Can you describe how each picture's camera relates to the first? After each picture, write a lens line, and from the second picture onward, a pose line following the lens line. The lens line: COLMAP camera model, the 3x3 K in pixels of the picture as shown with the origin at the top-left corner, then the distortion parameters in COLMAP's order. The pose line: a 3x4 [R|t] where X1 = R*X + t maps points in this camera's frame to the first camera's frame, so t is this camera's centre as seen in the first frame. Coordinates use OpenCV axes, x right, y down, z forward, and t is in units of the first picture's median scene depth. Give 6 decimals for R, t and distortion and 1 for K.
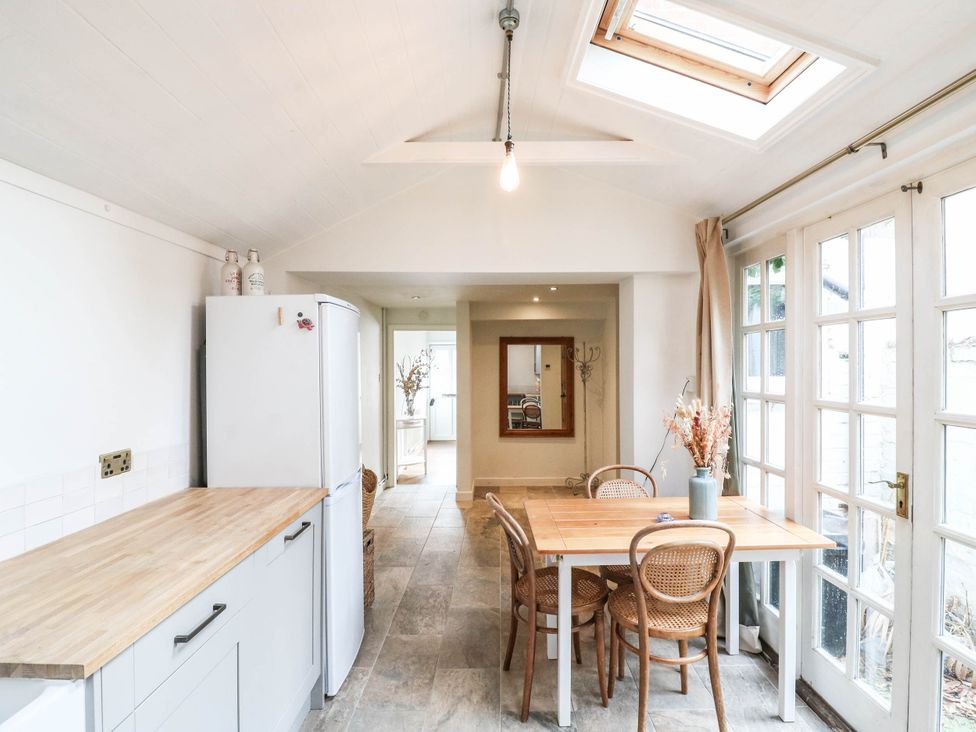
lens RADIAL K [[523.4, 0, 490.3], [0, 523.4, 358.3], [0, 0, 1]] dist [-0.003544, -0.000542]
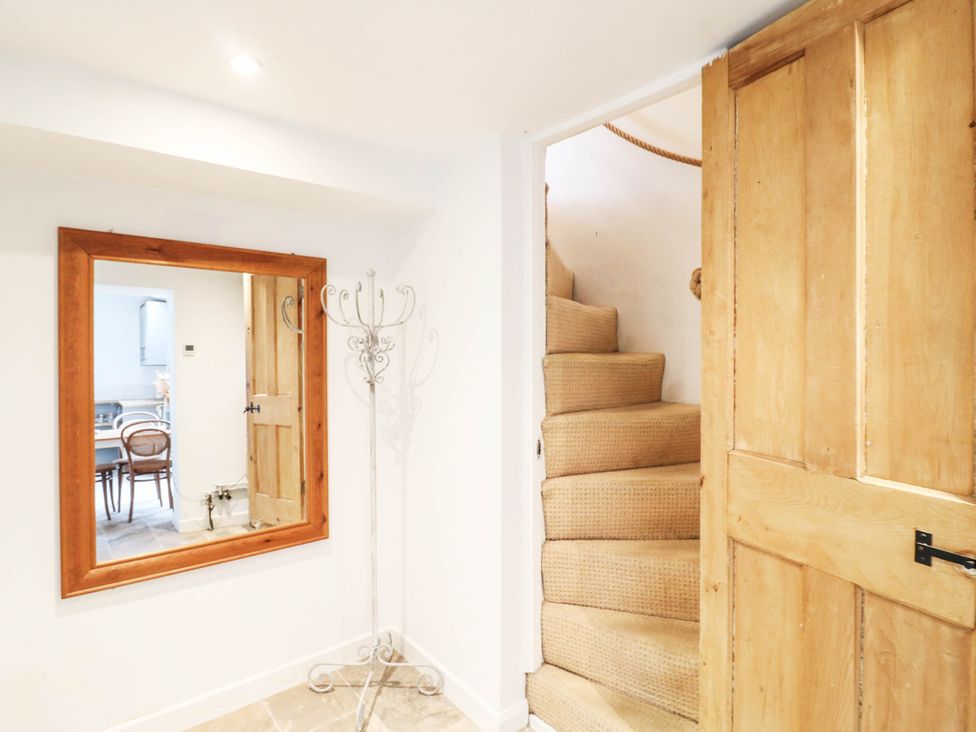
lens RADIAL K [[523.4, 0, 490.3], [0, 523.4, 358.3], [0, 0, 1]] dist [-0.003544, -0.000542]
pose [[0.760366, -0.002302, 0.649491, 0.012194], [-0.009500, 0.999847, 0.014666, 0.021020], [-0.649426, -0.017322, 0.760228, 0.653359]]
